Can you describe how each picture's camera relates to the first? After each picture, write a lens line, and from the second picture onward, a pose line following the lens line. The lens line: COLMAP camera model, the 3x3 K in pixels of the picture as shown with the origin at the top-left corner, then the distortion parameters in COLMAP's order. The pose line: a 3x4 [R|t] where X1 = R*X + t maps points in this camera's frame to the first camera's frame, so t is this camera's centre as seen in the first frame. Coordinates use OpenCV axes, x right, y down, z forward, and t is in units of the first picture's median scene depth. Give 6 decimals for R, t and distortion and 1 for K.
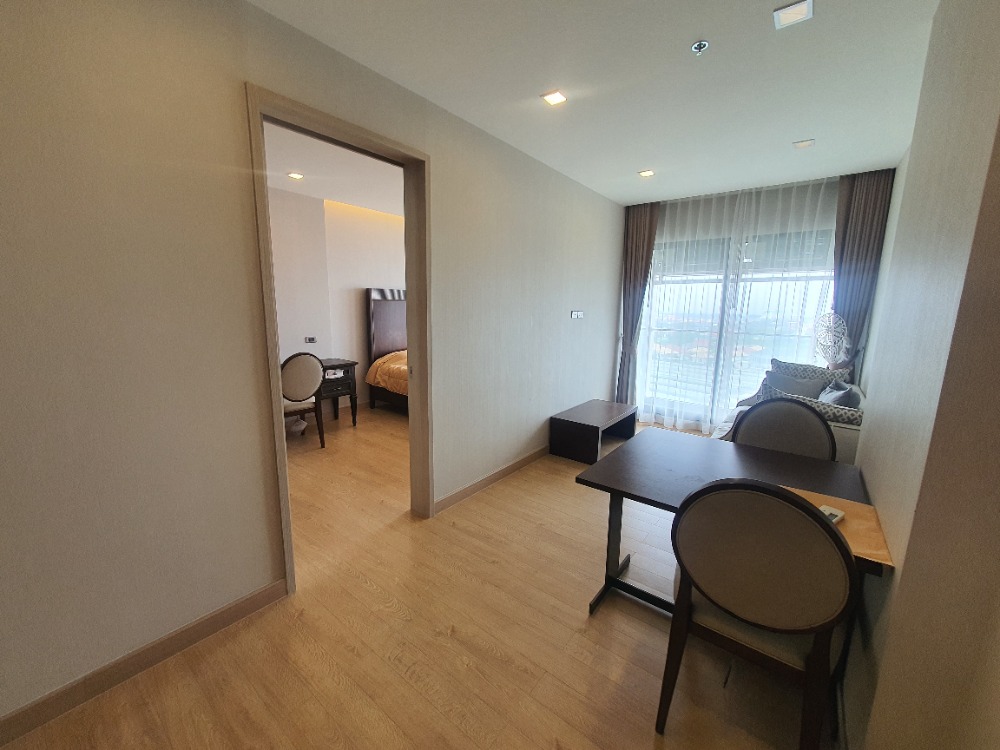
lens RADIAL K [[396.6, 0, 496.3], [0, 396.6, 376.0], [0, 0, 1]] dist [0.002063, 0.000046]
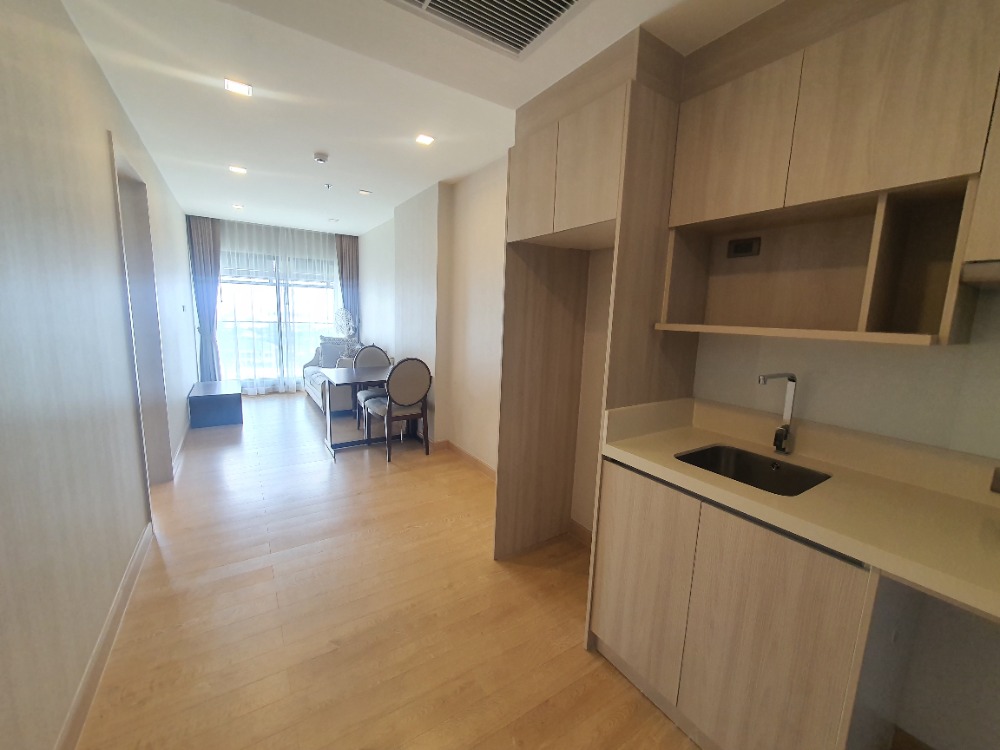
lens RADIAL K [[396.6, 0, 504.3], [0, 396.6, 373.1], [0, 0, 1]] dist [0.002063, 0.000046]
pose [[0.313108, -0.148222, 0.938080, -0.619152], [0.139929, 0.984166, 0.108798, 0.037062], [-0.939352, 0.097199, 0.328891, -0.241433]]
